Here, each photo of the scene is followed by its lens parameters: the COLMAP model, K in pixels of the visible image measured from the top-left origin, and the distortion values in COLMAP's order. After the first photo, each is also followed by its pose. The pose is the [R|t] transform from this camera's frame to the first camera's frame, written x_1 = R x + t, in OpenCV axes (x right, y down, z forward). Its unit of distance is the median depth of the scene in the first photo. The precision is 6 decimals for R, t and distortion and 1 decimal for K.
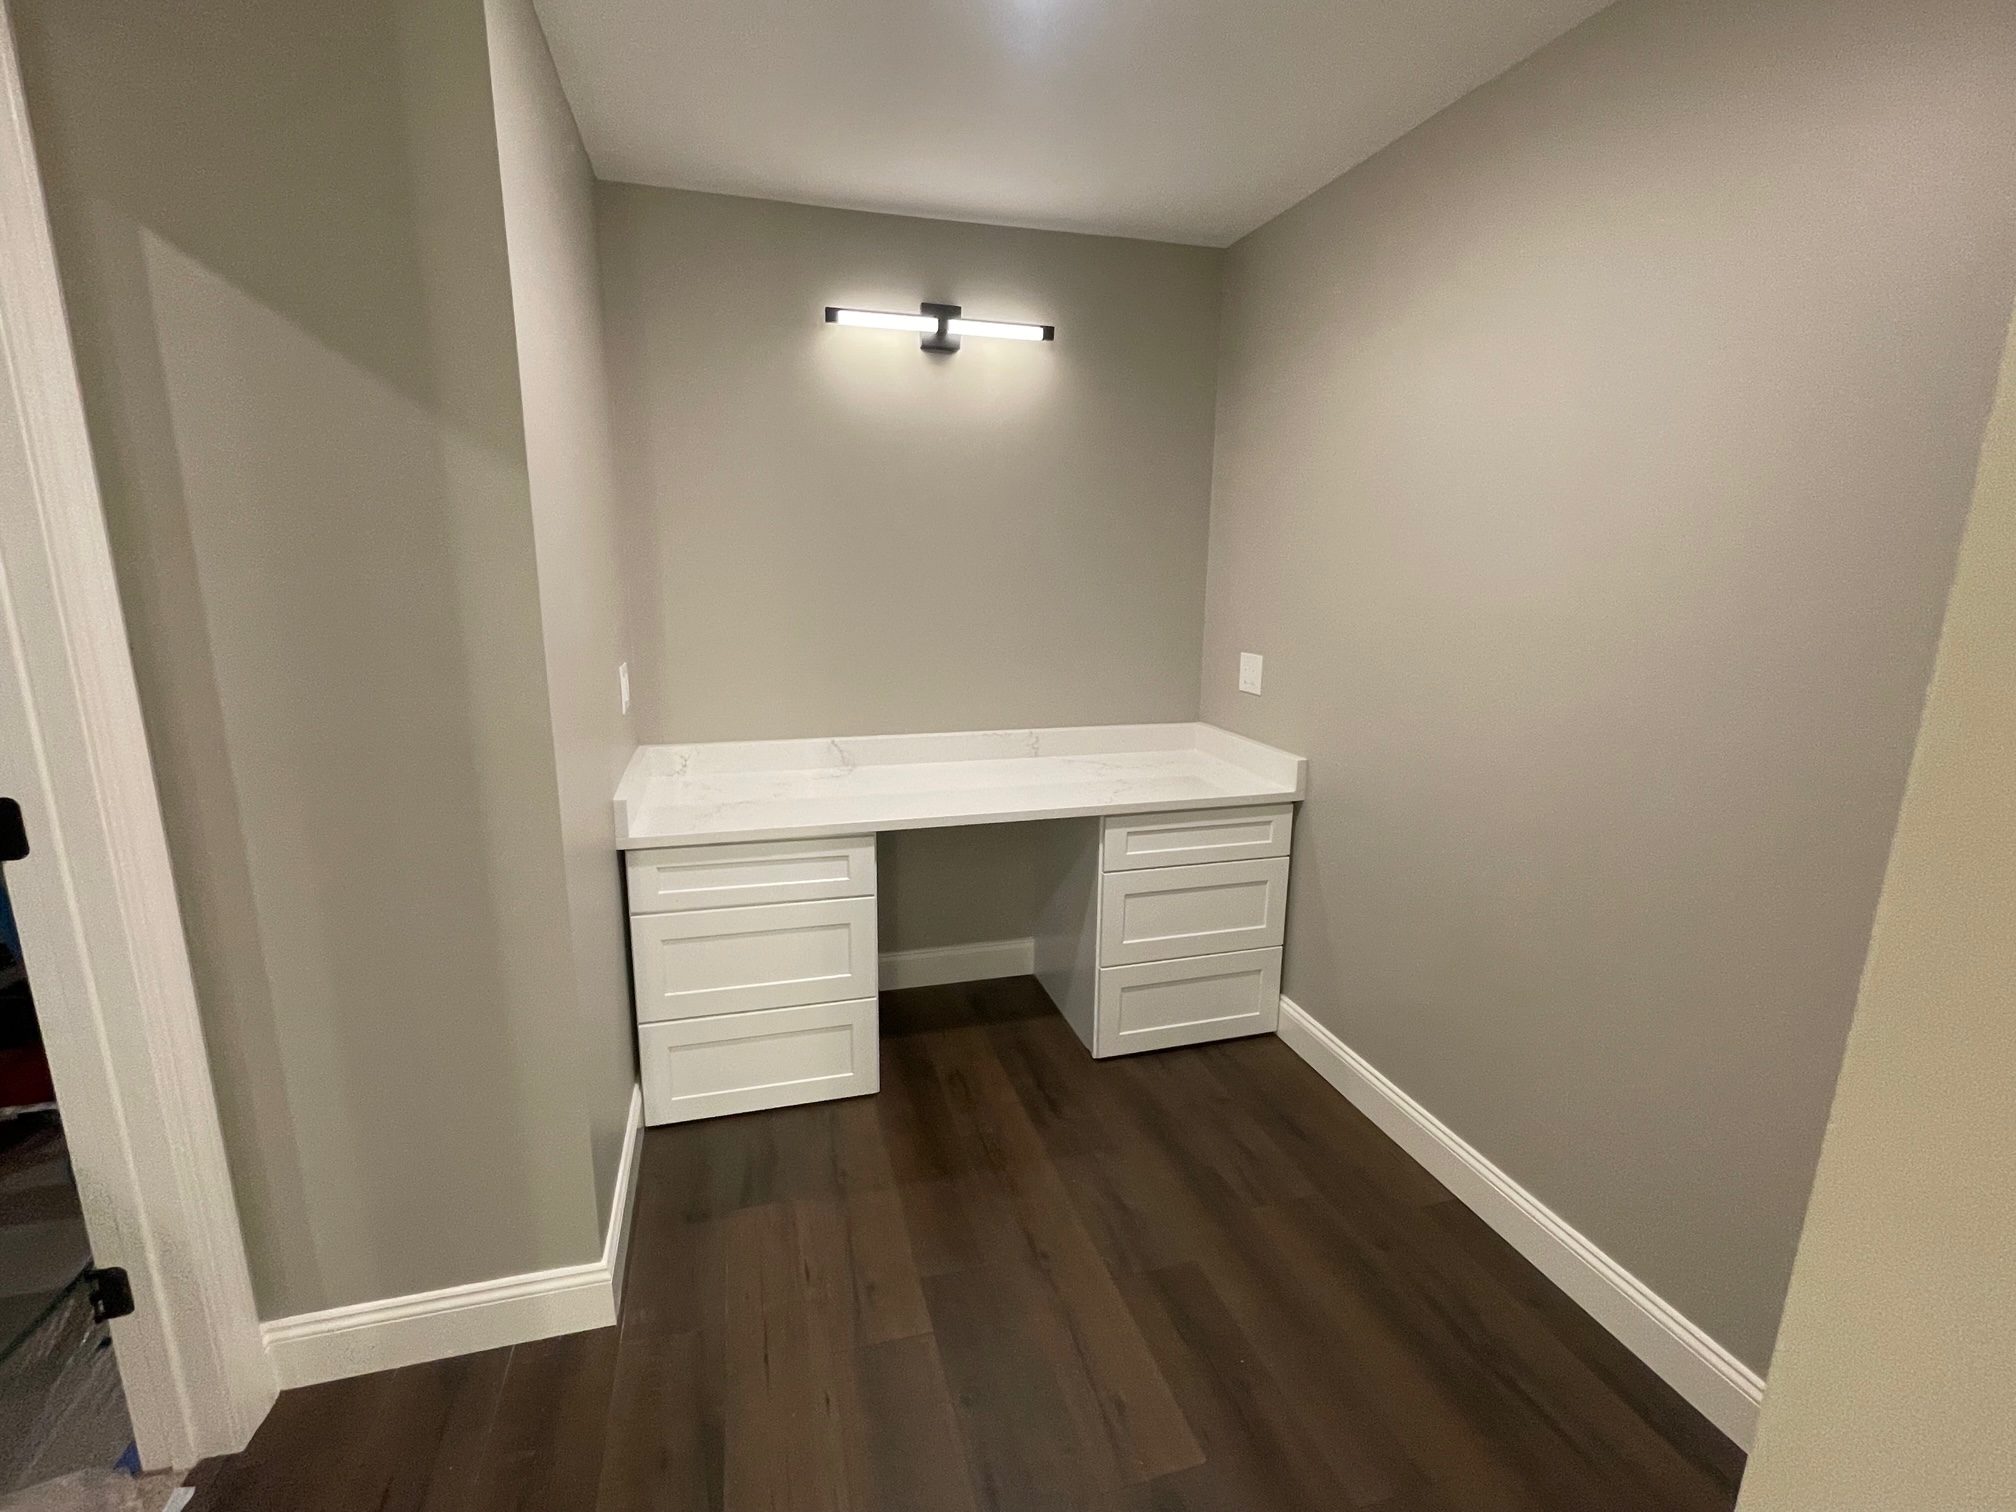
lens RADIAL K [[902.4, 0, 1008.0], [0, 902.4, 756.0], [0, 0, 1]] dist [-0.000658, 0.000649]
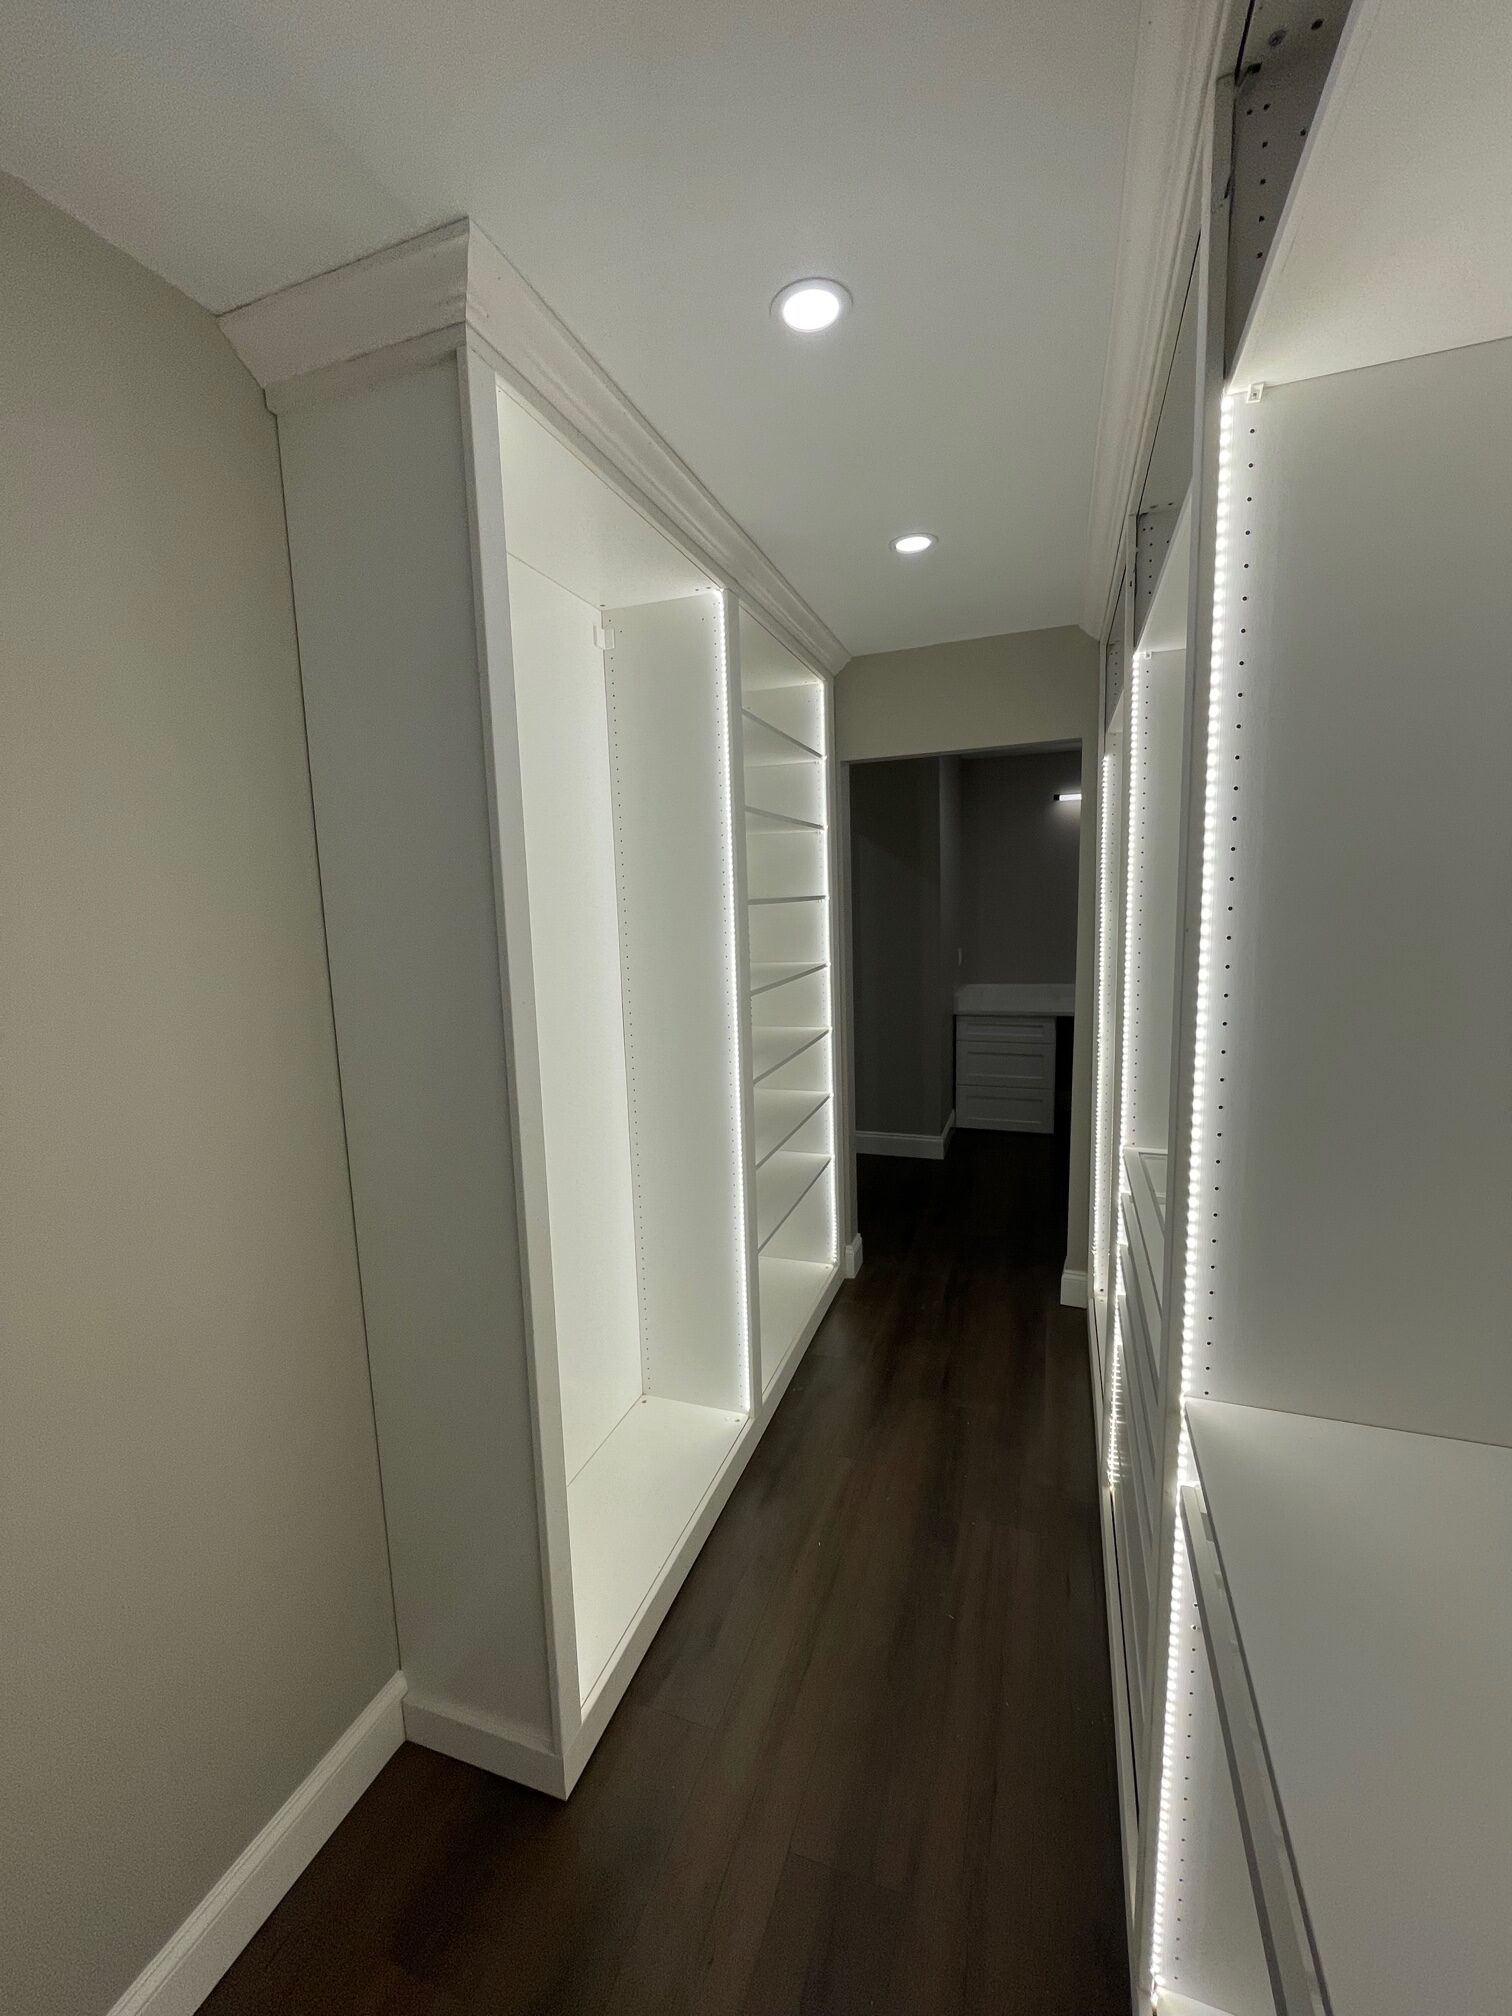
lens RADIAL K [[817.6, 0, 756.0], [0, 817.6, 1008.0], [0, 0, 1]] dist [-0.000588, -0.000037]
pose [[0.805409, 0.042643, -0.591184, 0.463340], [-0.080254, 0.996069, -0.037487, 0.194198], [0.587262, 0.077637, 0.805665, -1.138327]]
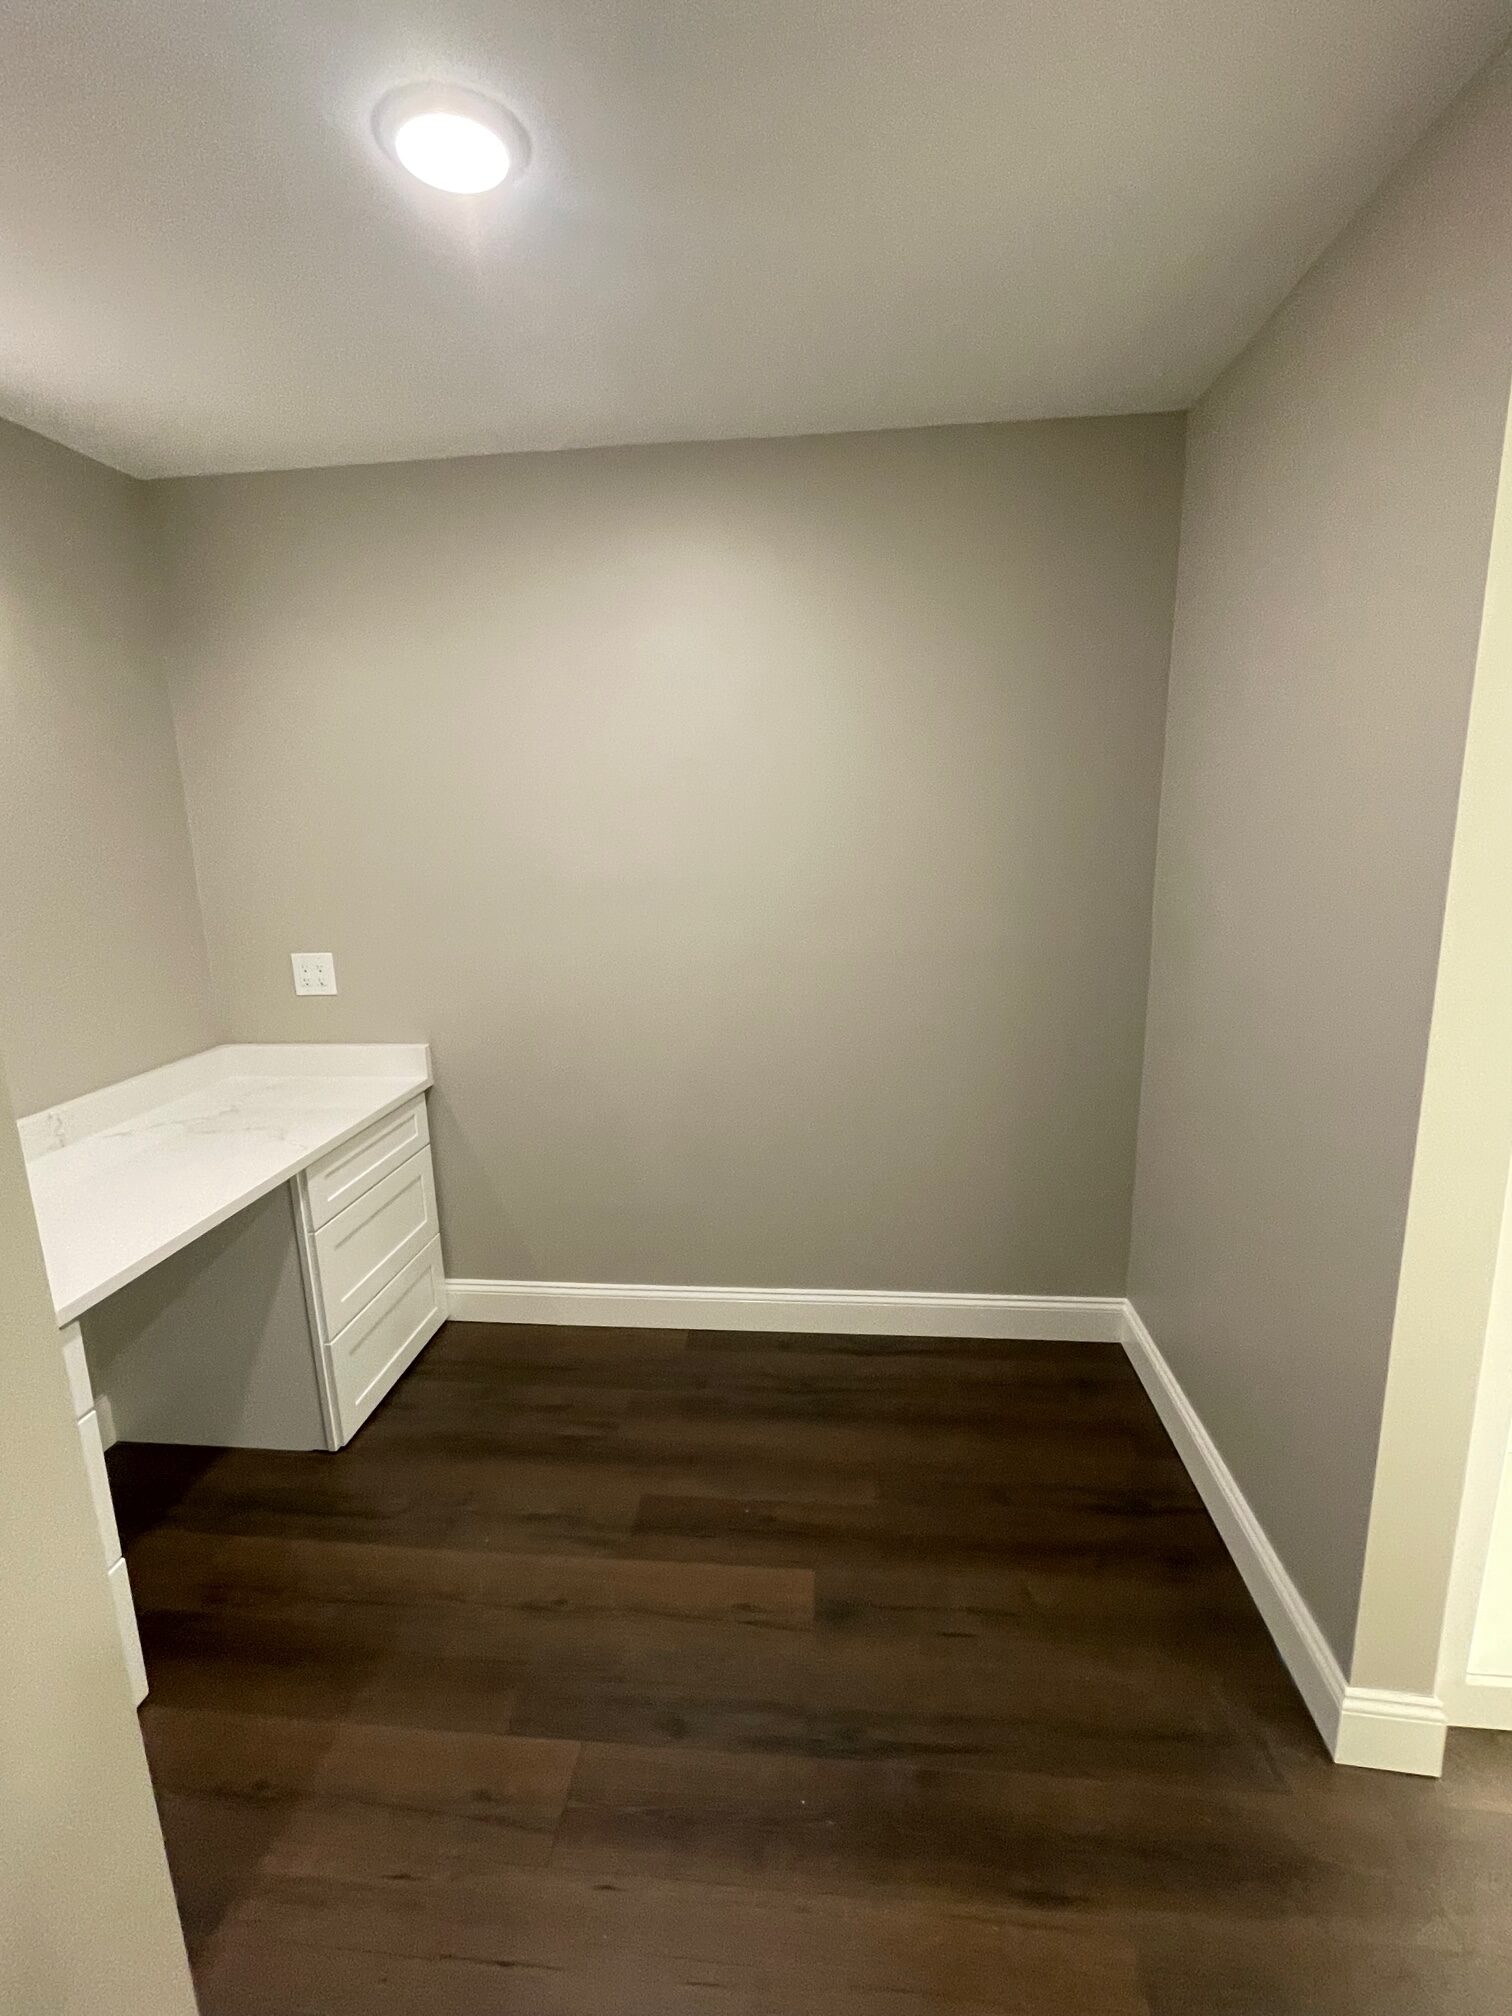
lens RADIAL K [[902.4, 0, 756.0], [0, 902.4, 1008.0], [0, 0, 1]] dist [-0.000658, 0.000649]
pose [[0.365541, -0.205575, 0.907810, -0.468183], [0.216289, 0.967369, 0.131970, -0.095267], [-0.905317, 0.148109, 0.398077, 0.269169]]
